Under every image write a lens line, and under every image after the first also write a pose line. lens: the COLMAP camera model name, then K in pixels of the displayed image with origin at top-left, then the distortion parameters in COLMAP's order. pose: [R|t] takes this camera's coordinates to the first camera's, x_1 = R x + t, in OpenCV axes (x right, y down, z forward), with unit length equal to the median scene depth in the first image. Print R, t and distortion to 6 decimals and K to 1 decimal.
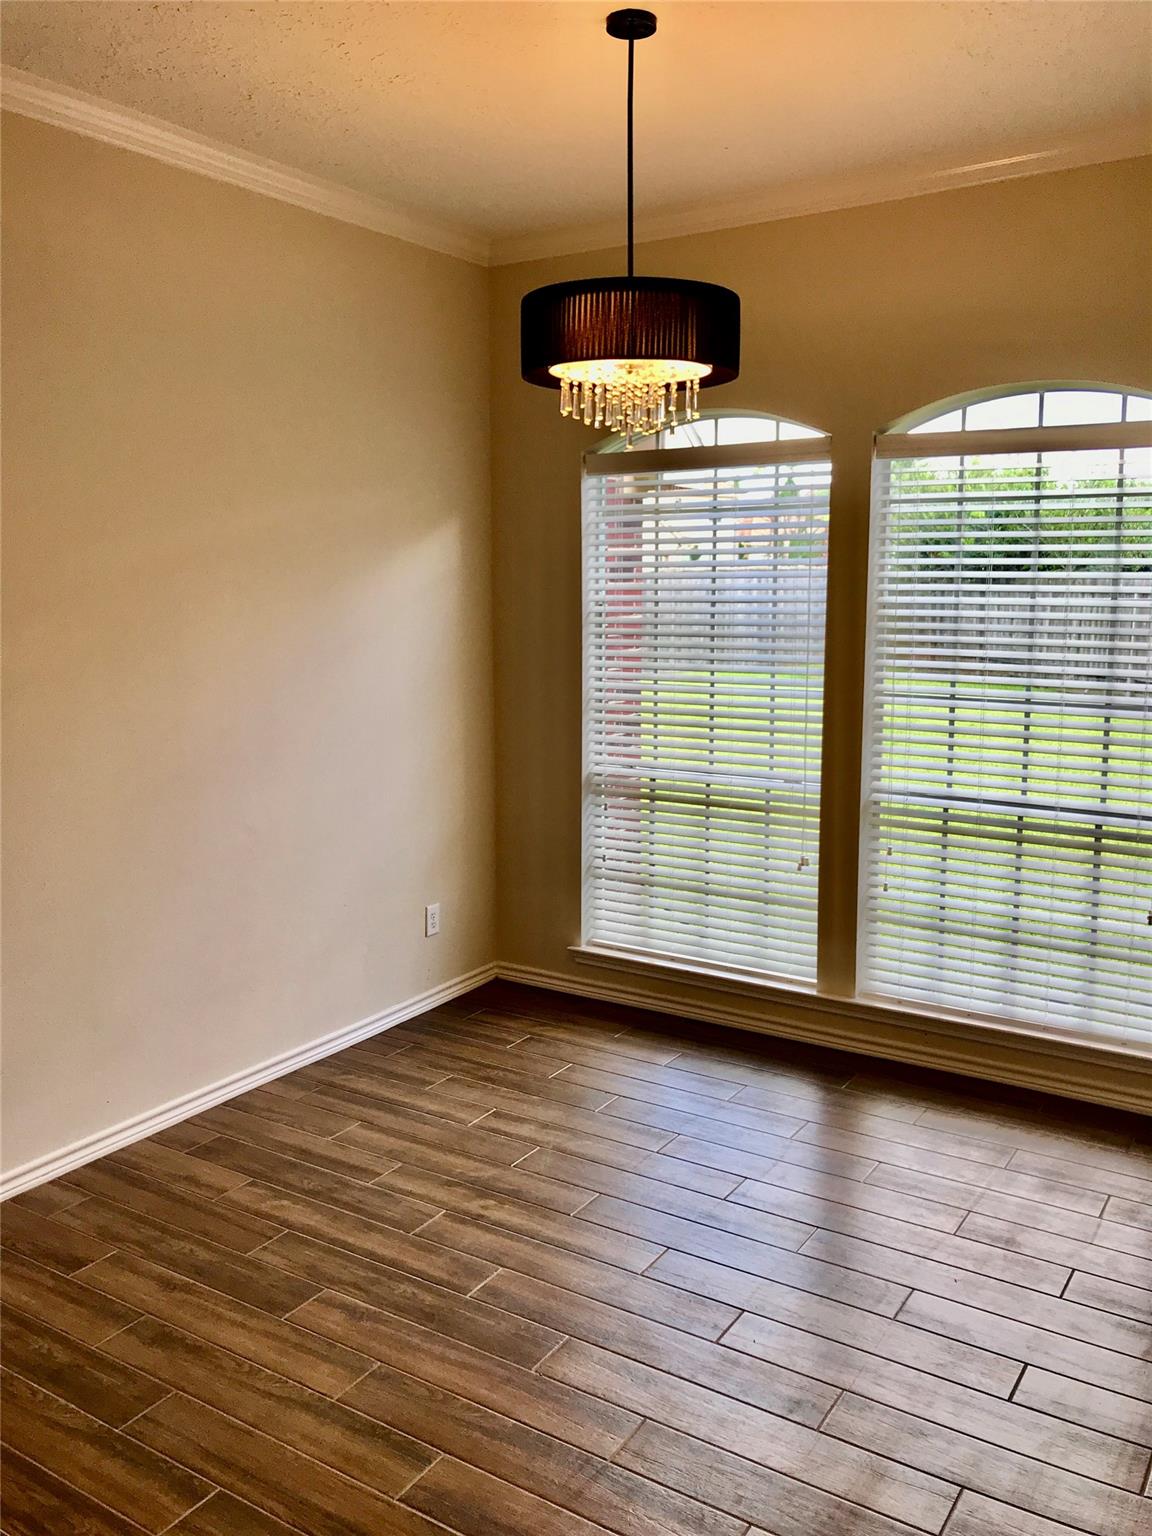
lens RADIAL K [[1262.2, 0, 578.7], [0, 1262.2, 759.3], [0, 0, 1]] dist [0.026608, -0.028533]
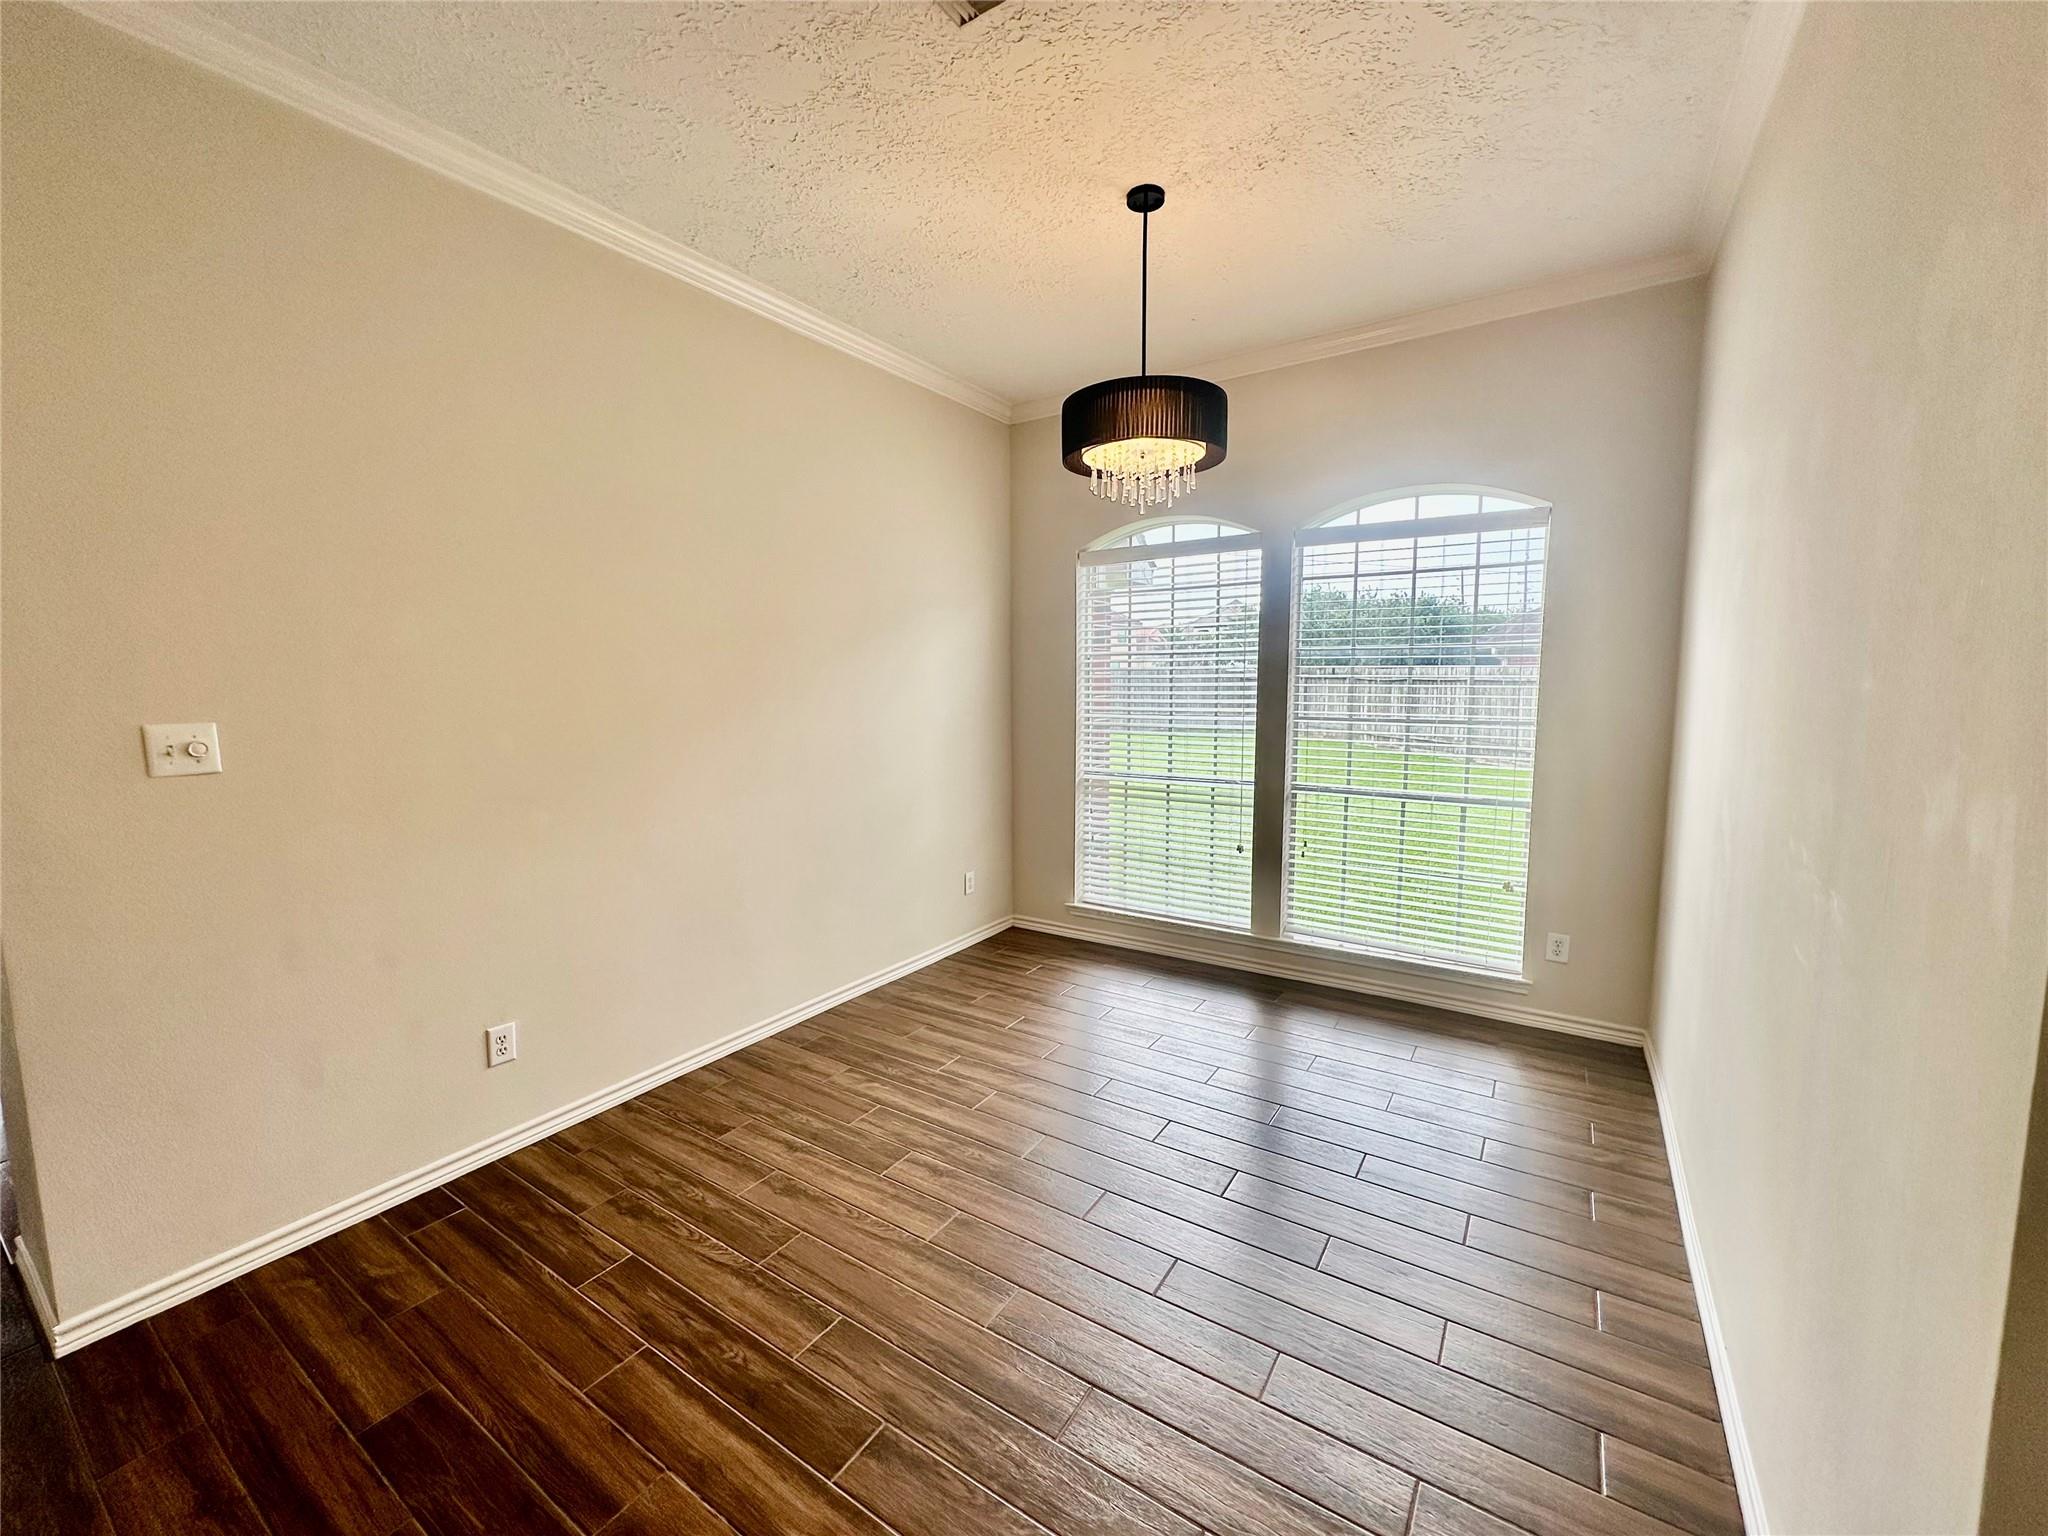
lens RADIAL K [[814.9, 0, 1019.7], [0, 814.9, 768.0], [0, 0, 1]] dist [-0.006306, 0.000441]
pose [[0.999893, -0.001887, -0.014481, -0.068187], [0.001355, 0.999326, -0.036673, 0.048549], [0.014540, 0.036649, 0.999222, 0.134698]]
